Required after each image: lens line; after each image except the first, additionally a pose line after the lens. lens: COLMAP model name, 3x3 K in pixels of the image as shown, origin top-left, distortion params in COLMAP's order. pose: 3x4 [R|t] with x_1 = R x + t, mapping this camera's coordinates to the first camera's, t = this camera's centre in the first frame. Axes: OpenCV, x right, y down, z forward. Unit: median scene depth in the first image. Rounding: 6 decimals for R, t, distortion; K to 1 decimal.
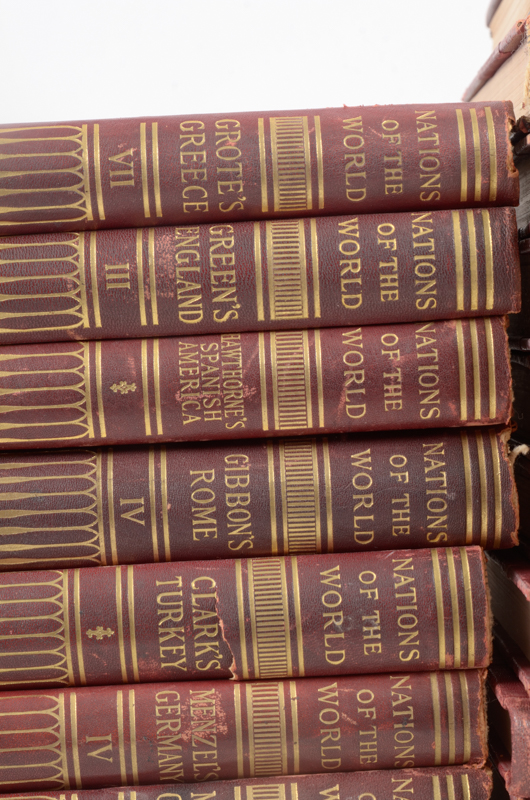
lens RADIAL K [[1980.8, 0, 265.0], [0, 1980.8, 400.0], [0, 0, 1]] dist [0.019526, 0.482776]
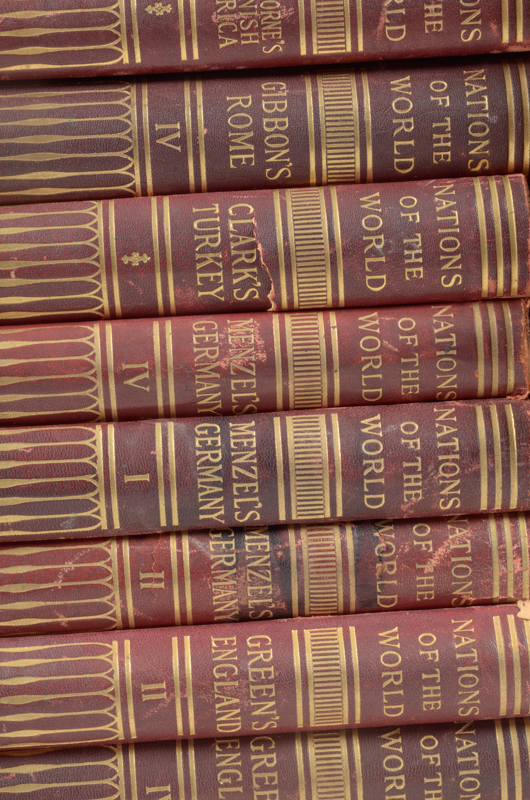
lens RADIAL K [[1980.8, 0, 265.0], [0, 1980.8, 400.0], [0, 0, 1]] dist [0.019526, 0.482776]
pose [[0.999978, -0.005175, 0.004229, -0.023804], [0.005256, 0.999795, -0.019575, 0.205911], [-0.004127, 0.019597, 0.999799, 0.021681]]
